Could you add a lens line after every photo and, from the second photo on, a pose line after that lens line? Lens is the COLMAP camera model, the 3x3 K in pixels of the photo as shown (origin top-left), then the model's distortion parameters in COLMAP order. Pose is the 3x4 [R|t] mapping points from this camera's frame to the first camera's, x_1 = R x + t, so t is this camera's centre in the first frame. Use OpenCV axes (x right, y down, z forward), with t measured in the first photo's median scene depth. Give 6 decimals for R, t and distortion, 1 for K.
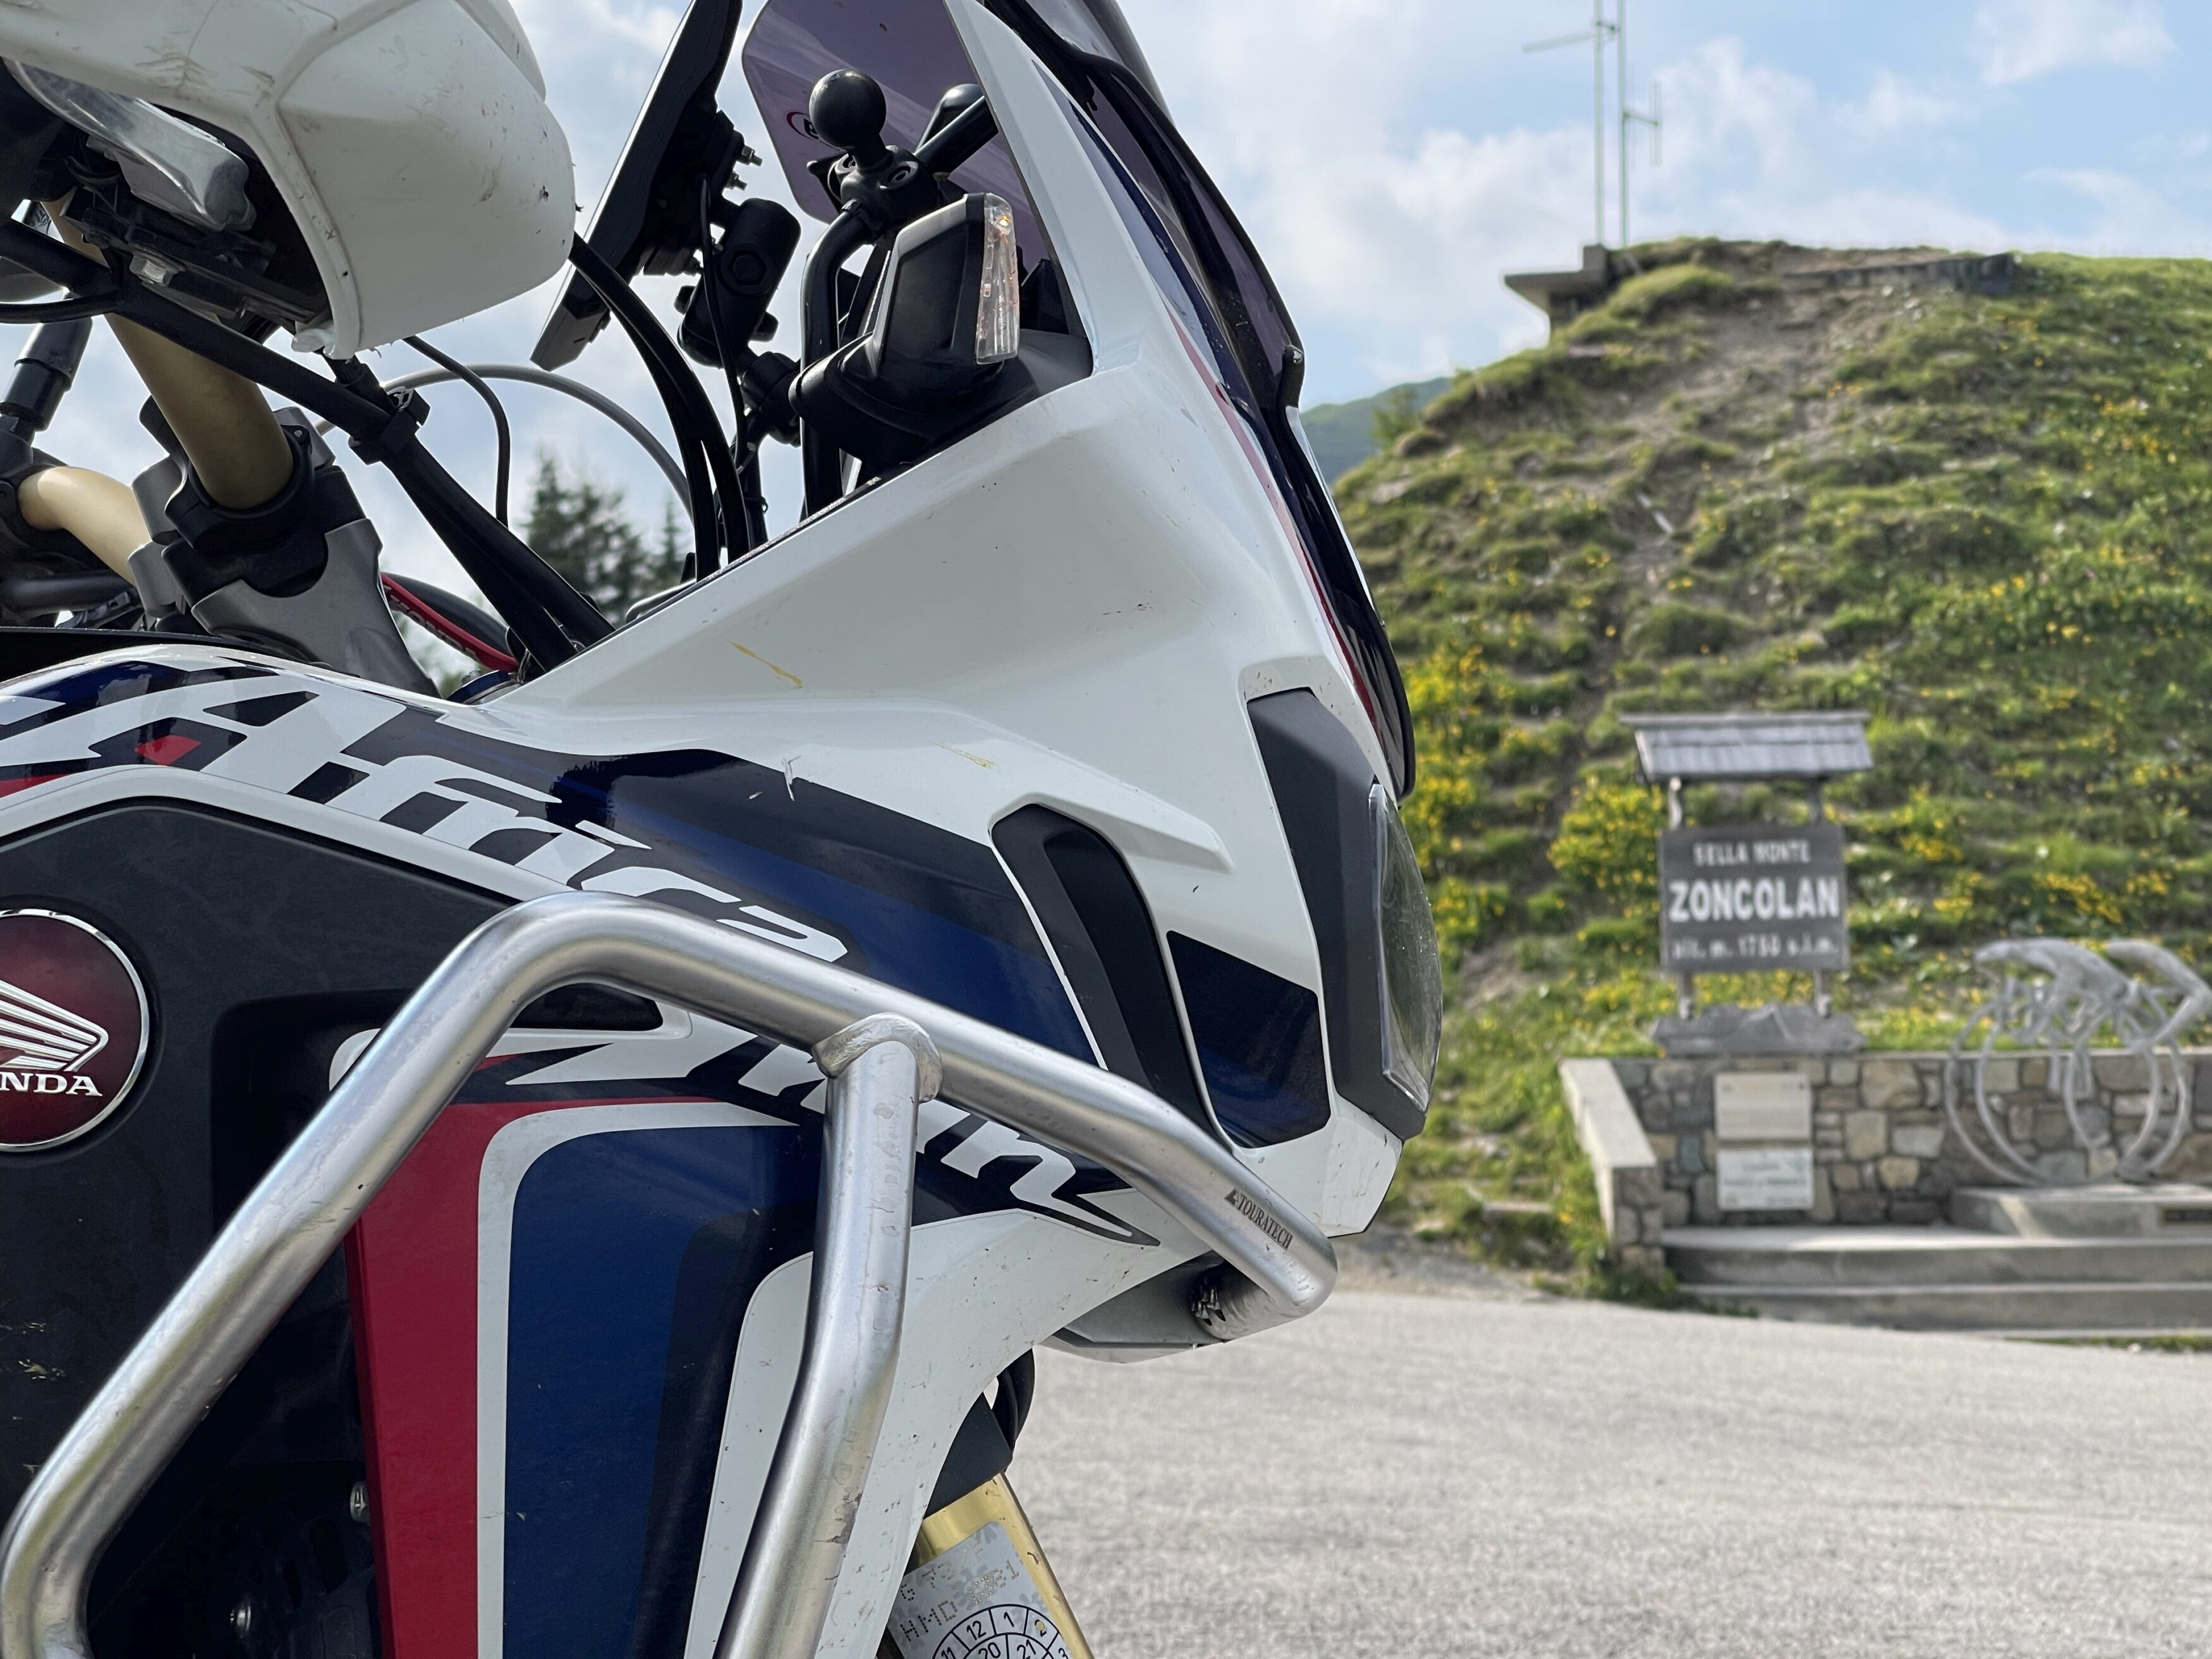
lens RADIAL K [[3965.0, 0, 1106.0], [0, 3965.0, 829.5], [0, 0, 1]] dist [-0.007201, 2.289505]
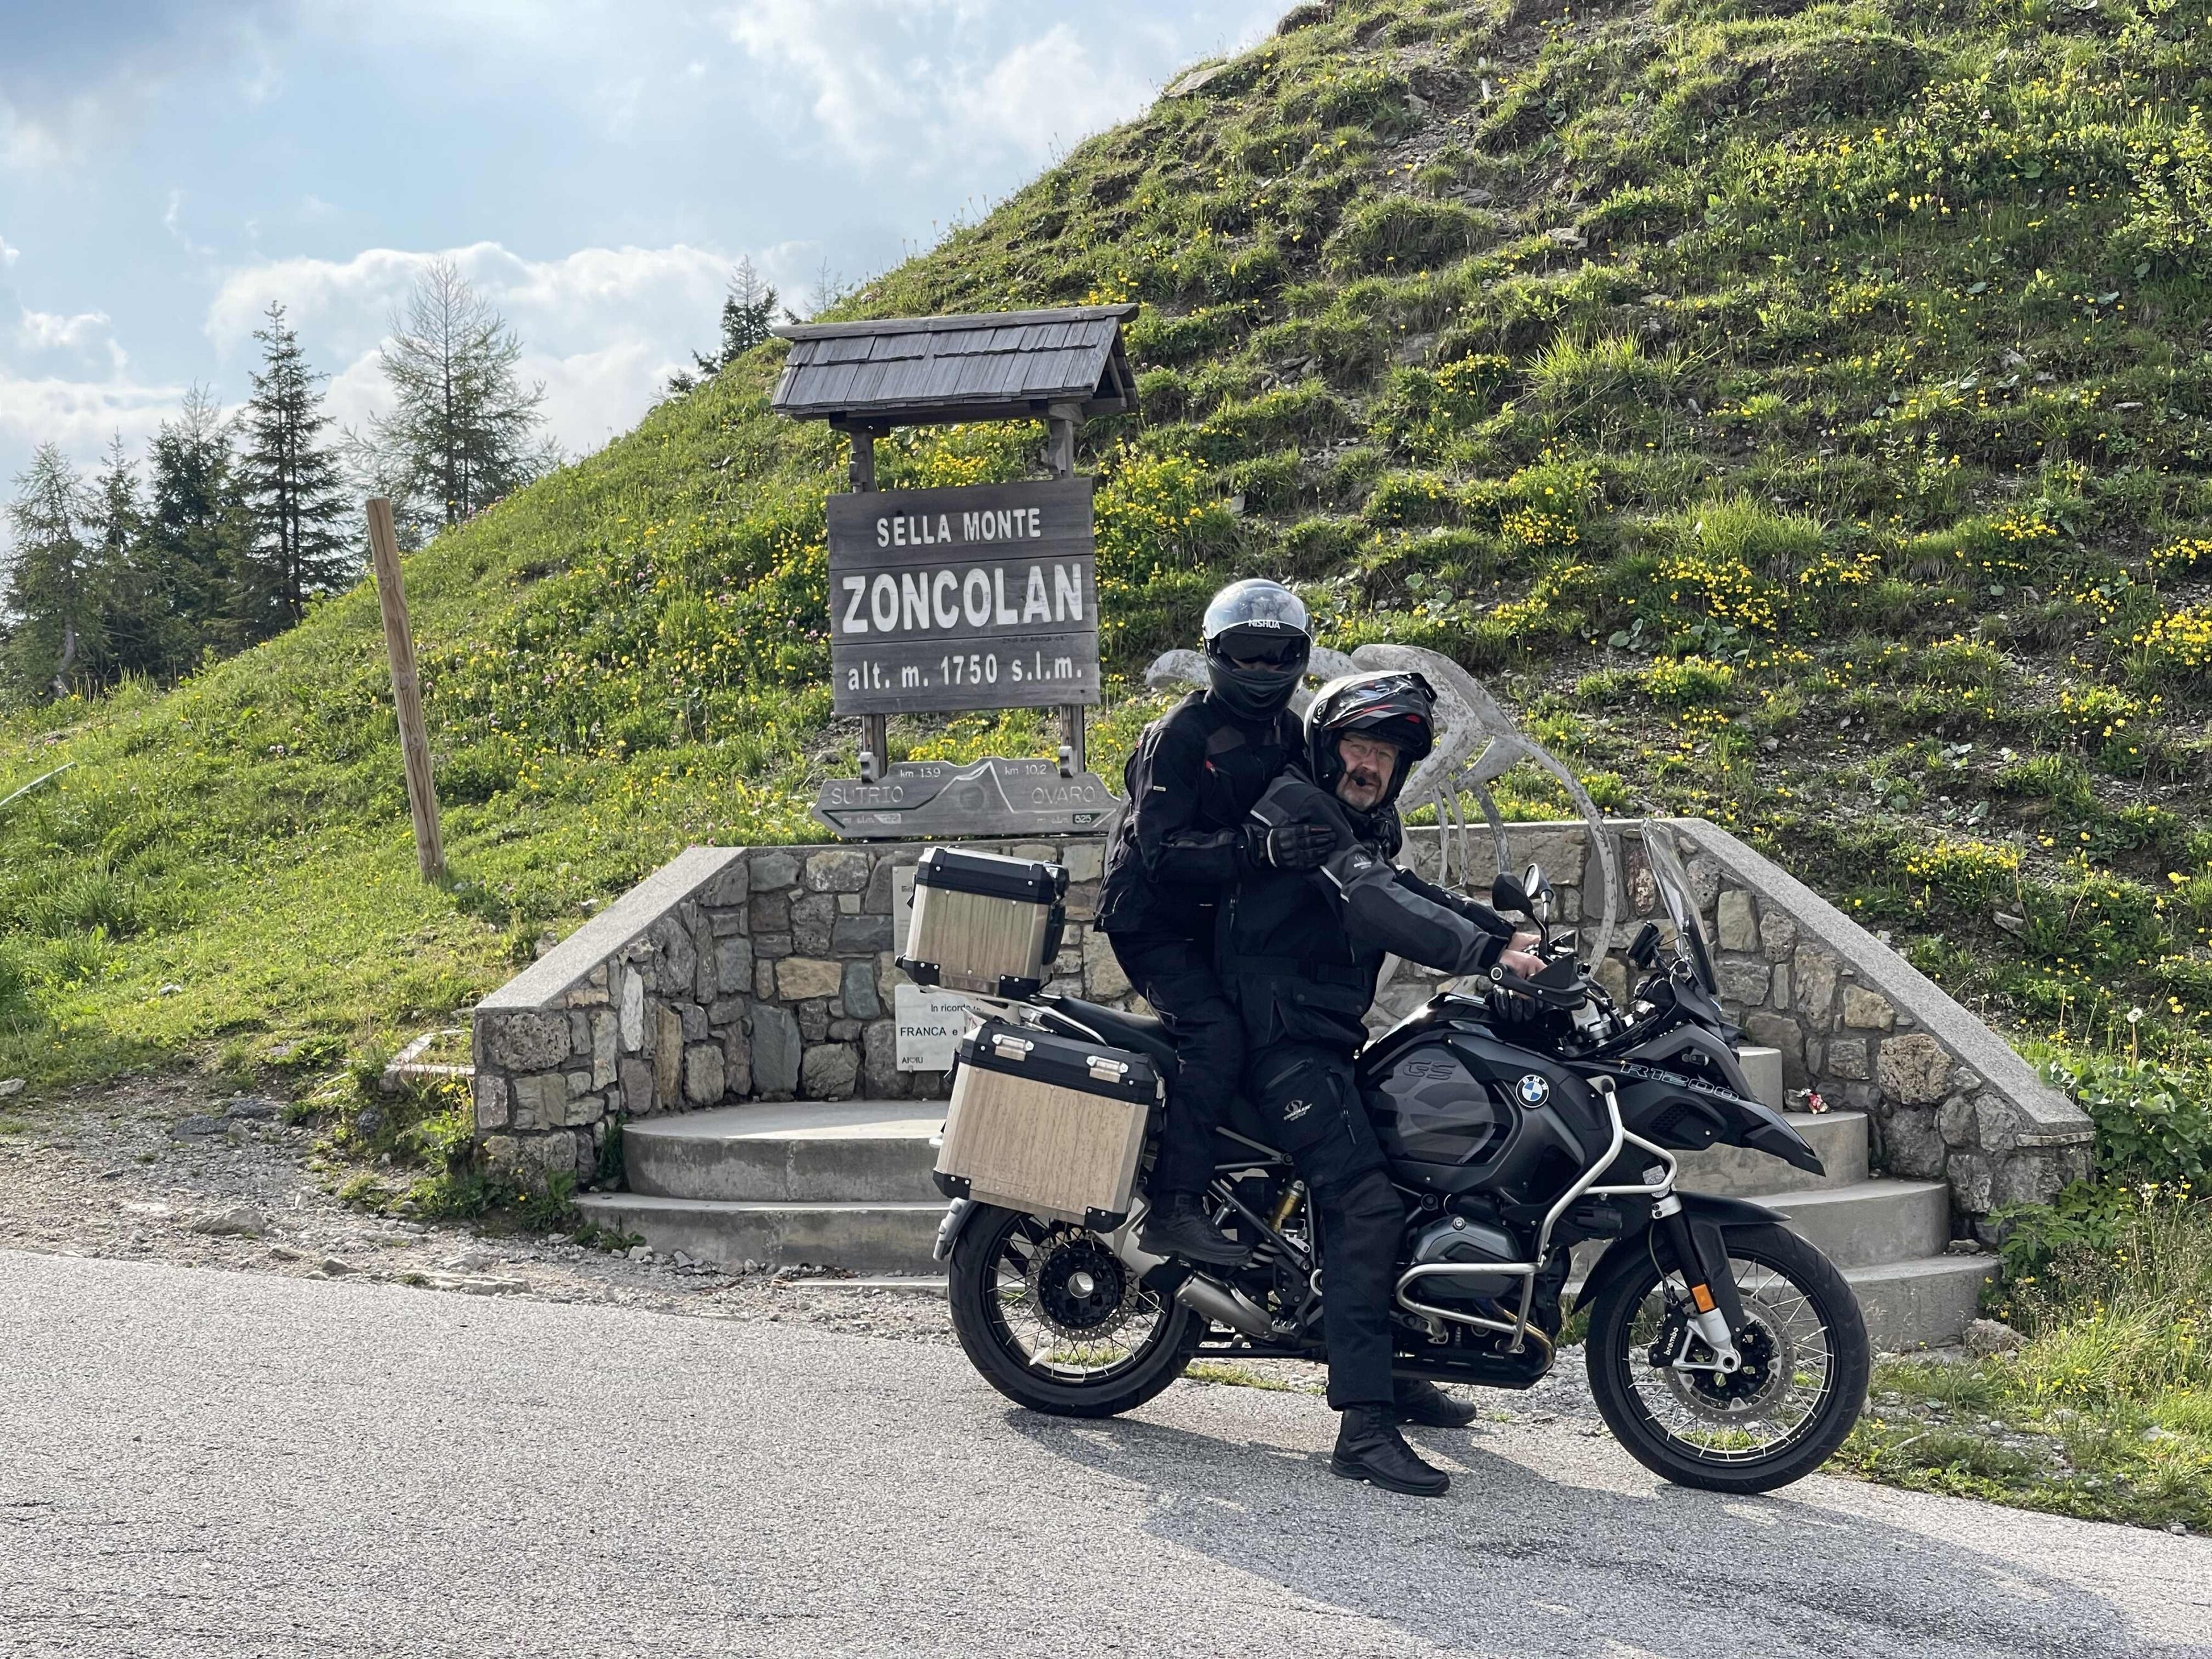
lens RADIAL K [[3965.0, 0, 1106.0], [0, 3965.0, 829.5], [0, 0, 1]] dist [-0.007201, 2.289505]
pose [[0.942805, -0.005541, -0.333297, 0.401972], [0.021381, 0.998808, 0.043876, 0.027277], [0.332657, -0.048492, 0.941800, 0.393258]]
